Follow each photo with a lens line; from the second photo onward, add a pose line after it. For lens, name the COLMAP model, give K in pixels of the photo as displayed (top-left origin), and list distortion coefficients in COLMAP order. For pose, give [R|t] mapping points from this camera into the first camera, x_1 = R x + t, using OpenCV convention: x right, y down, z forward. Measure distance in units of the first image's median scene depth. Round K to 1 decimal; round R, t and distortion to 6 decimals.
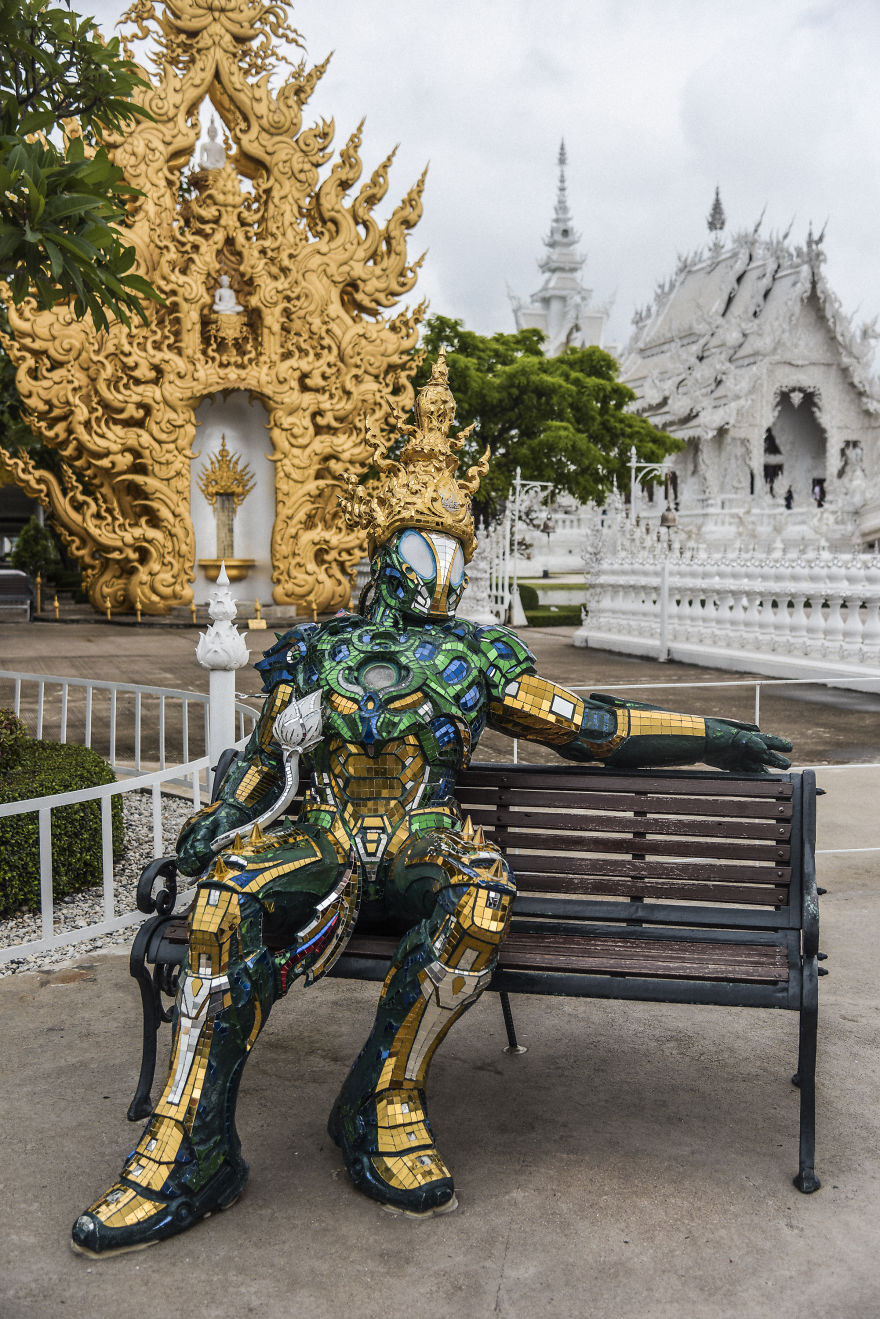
lens RADIAL K [[1431.1, 0, 446.0], [0, 1431.1, 668.6], [0, 0, 1]] dist [0.090875, 0.000000]
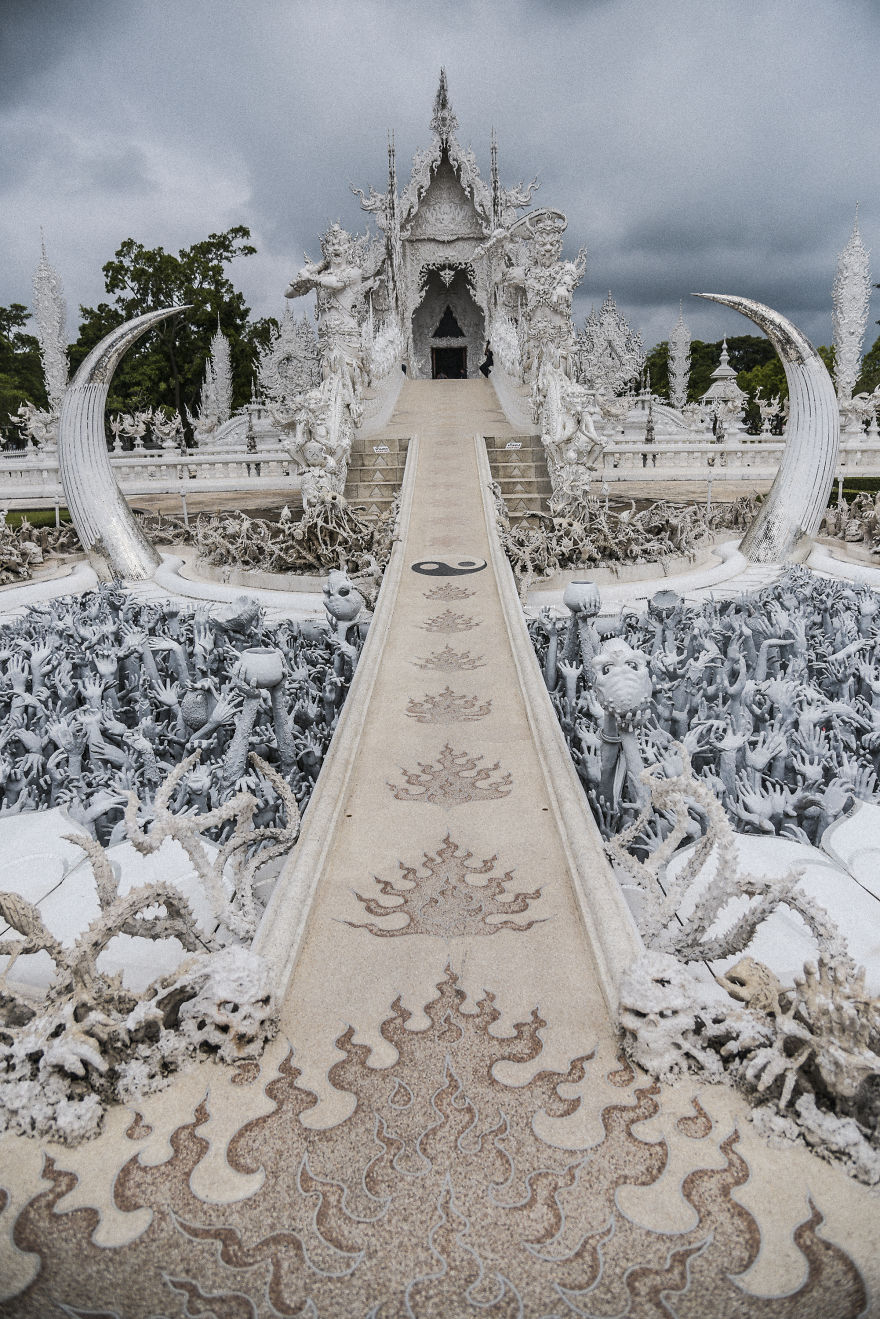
lens RADIAL K [[912.1, 0, 432.8], [0, 912.1, 671.9], [0, 0, 1]] dist [-0.103090, 0.038997]
pose [[0.951547, 0.054883, -0.302565, 0.423699], [0.000772, 0.983514, 0.180830, -0.034490], [0.307501, -0.172302, 0.935818, 0.383964]]
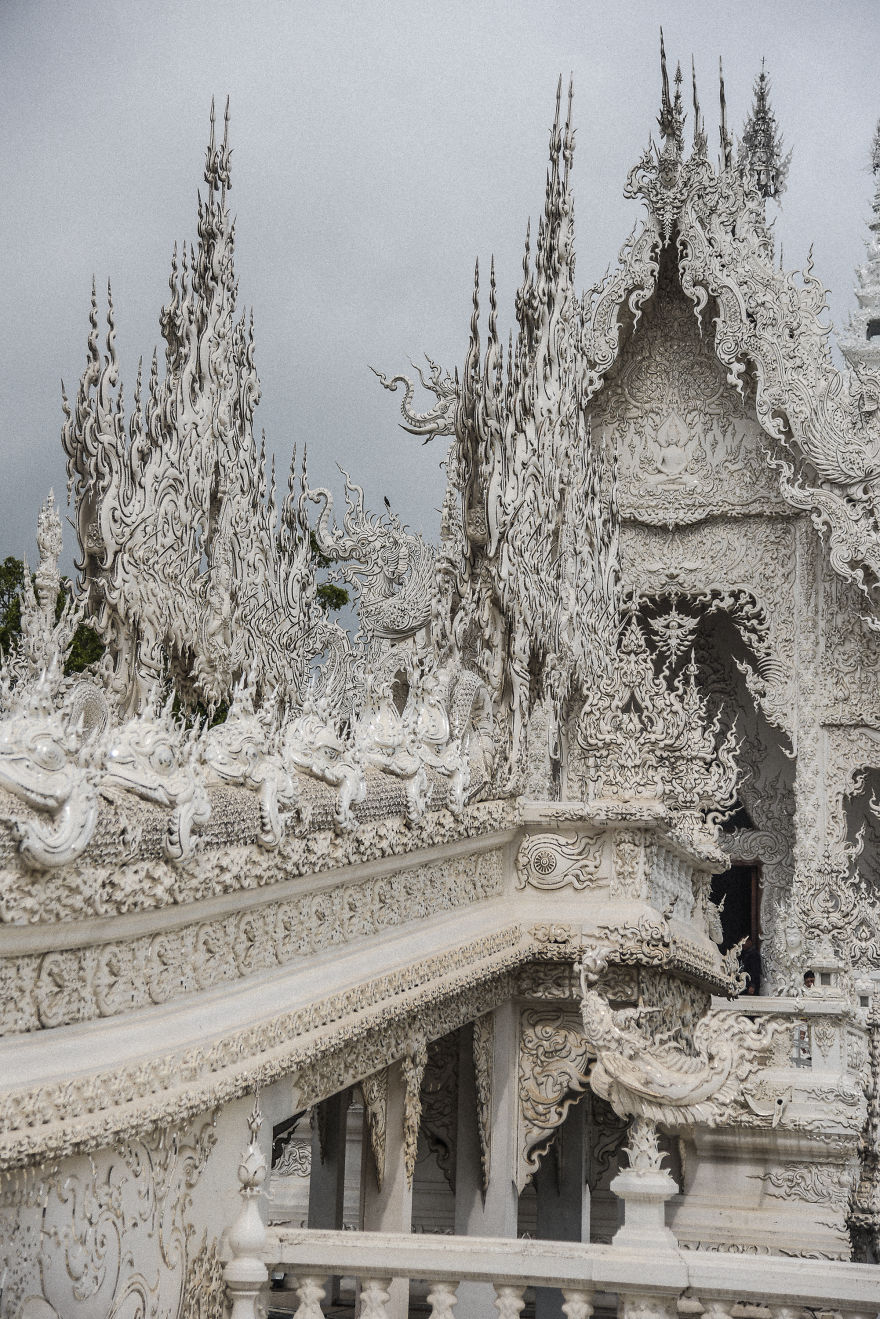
lens RADIAL K [[2604.7, 0, 424.5], [0, 2604.7, 635.5], [0, 0, 1]] dist [0.439328, 0.000000]
pose [[0.852830, -0.069414, -0.517554, 0.470990], [-0.075732, 0.964206, -0.254109, -0.045538], [0.516668, 0.255907, 0.817047, 0.525951]]
